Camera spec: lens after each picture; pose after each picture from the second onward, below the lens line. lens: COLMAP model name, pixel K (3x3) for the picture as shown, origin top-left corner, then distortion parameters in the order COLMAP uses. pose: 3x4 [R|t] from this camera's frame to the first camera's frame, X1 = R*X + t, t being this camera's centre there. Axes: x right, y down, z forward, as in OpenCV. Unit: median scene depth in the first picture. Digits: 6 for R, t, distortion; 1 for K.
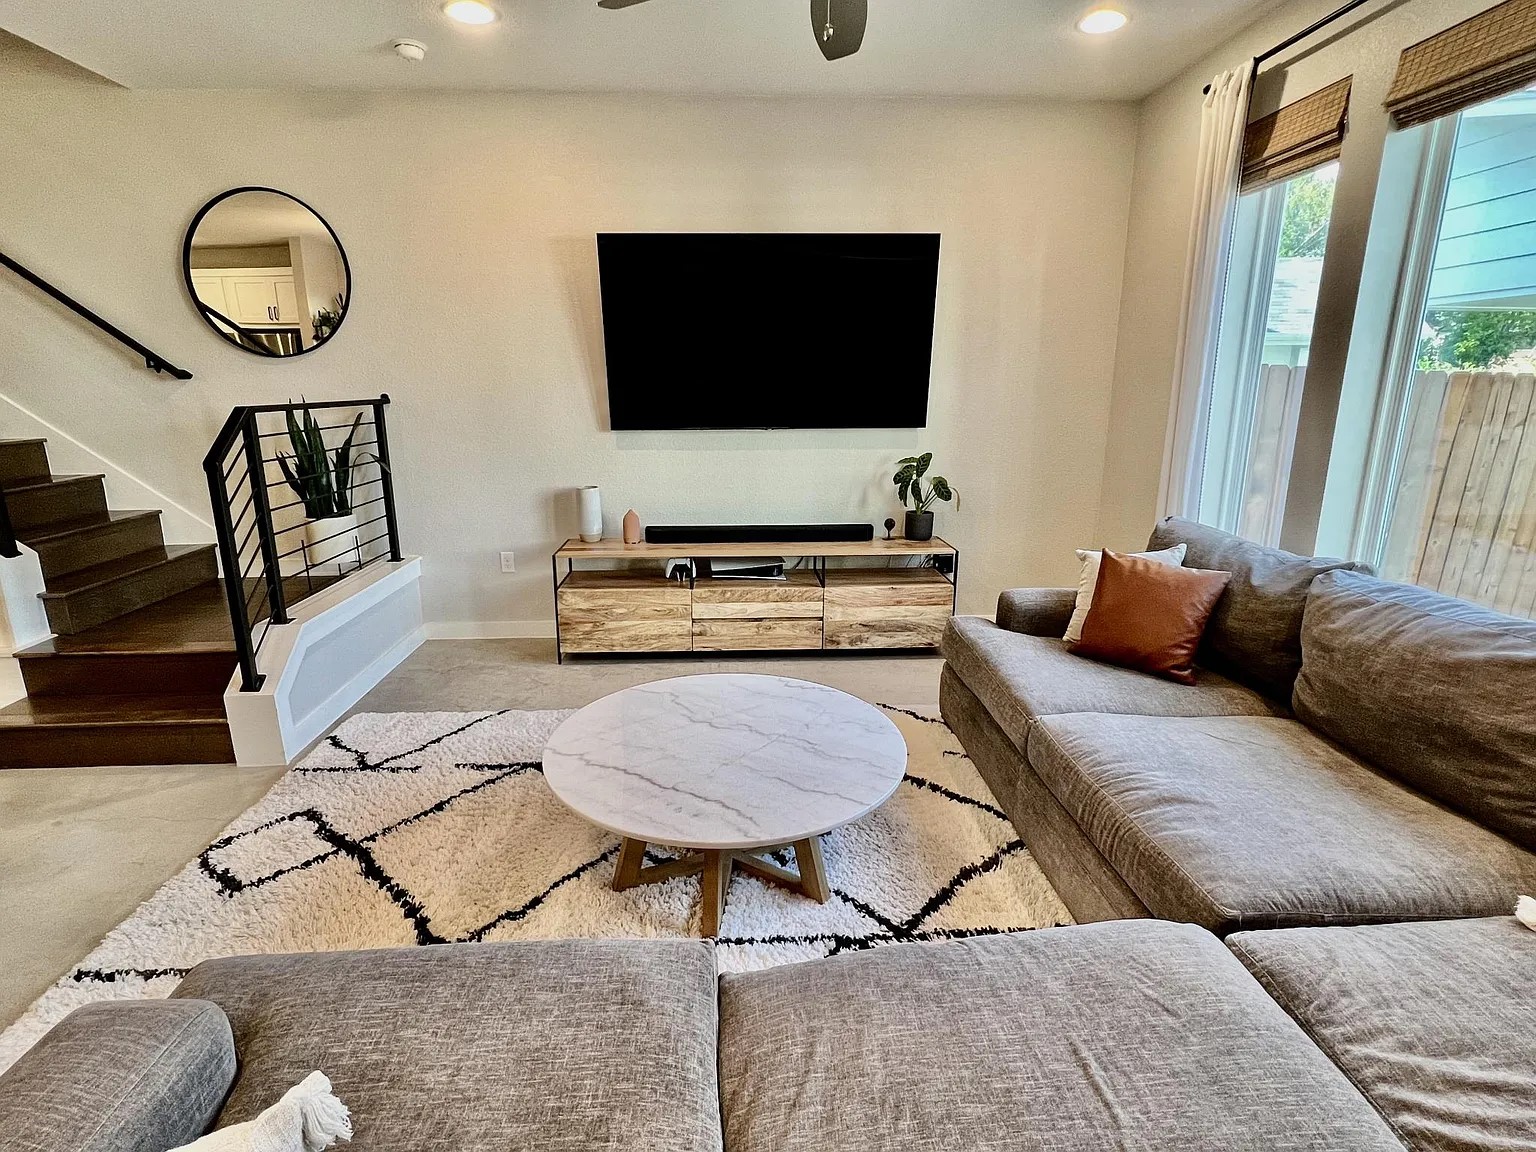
lens RADIAL K [[779.9, 0, 768.0], [0, 779.9, 576.0], [0, 0, 1]] dist [-0.001804, -0.000374]
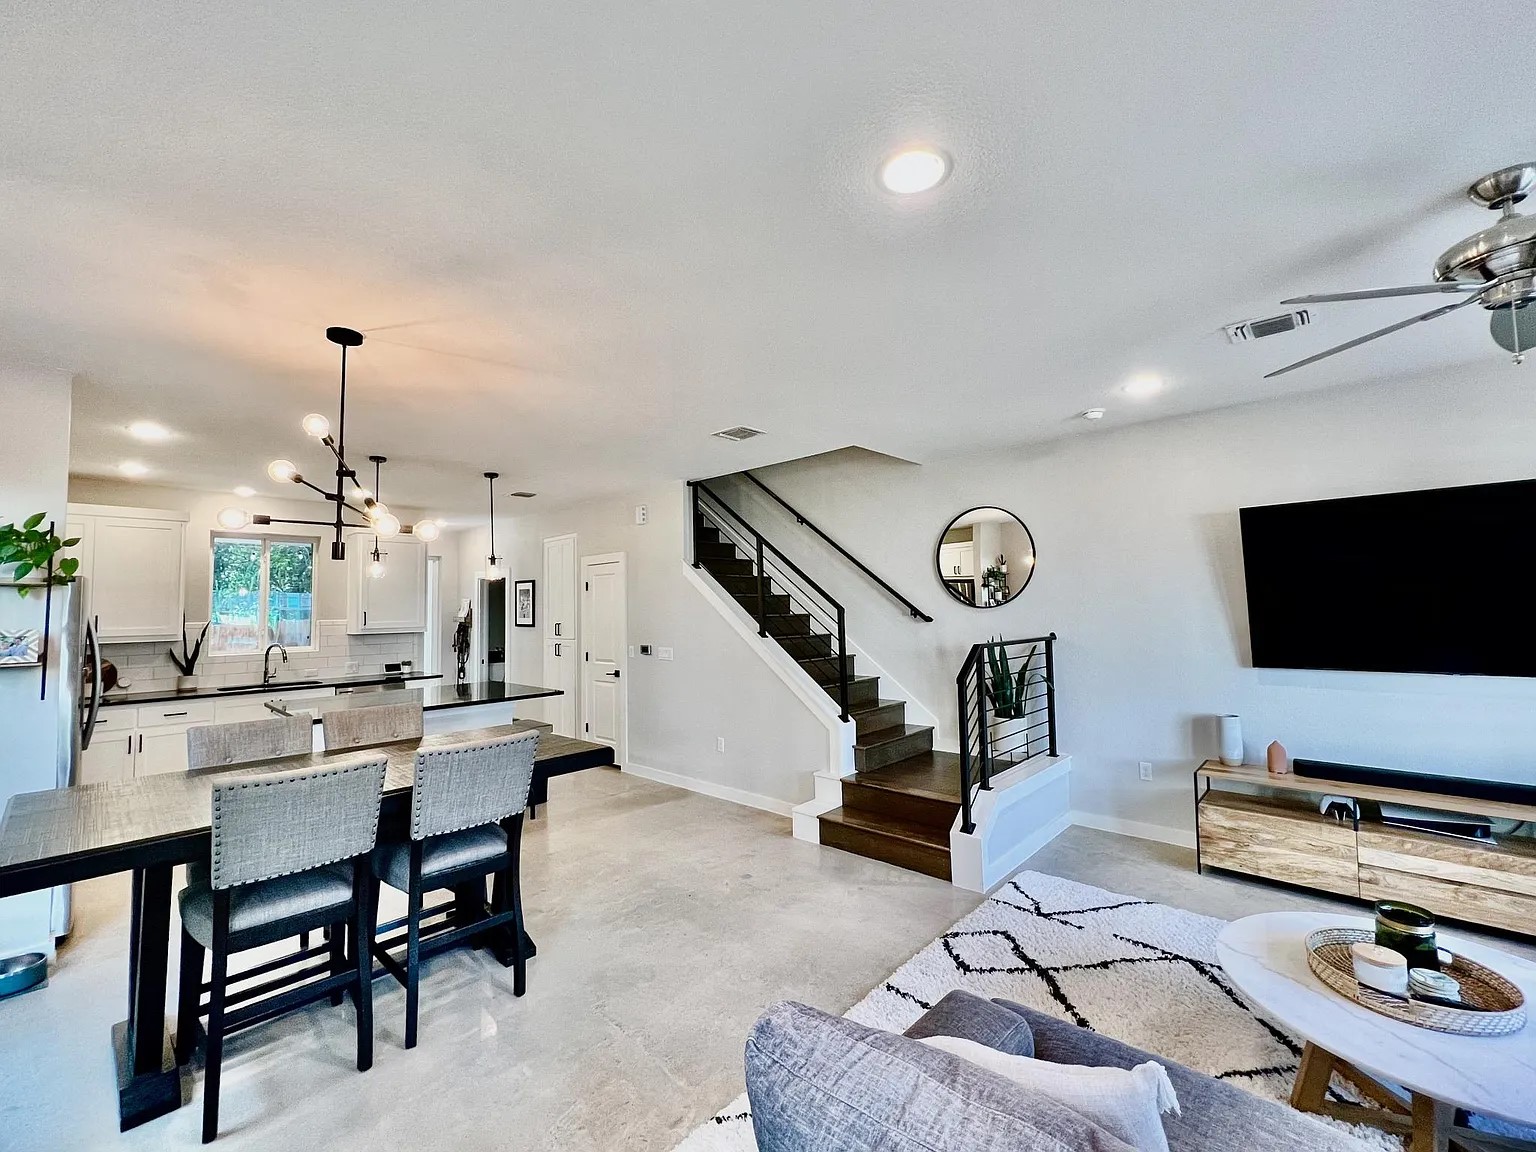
lens RADIAL K [[640.5, 0, 768.0], [0, 640.5, 576.0], [0, 0, 1]] dist [-0.003238, -0.000067]
pose [[0.692795, -0.049378, -0.719442, -0.015763], [-0.160662, 0.962010, -0.220737, 0.004152], [0.703010, 0.268513, 0.658542, -0.153454]]
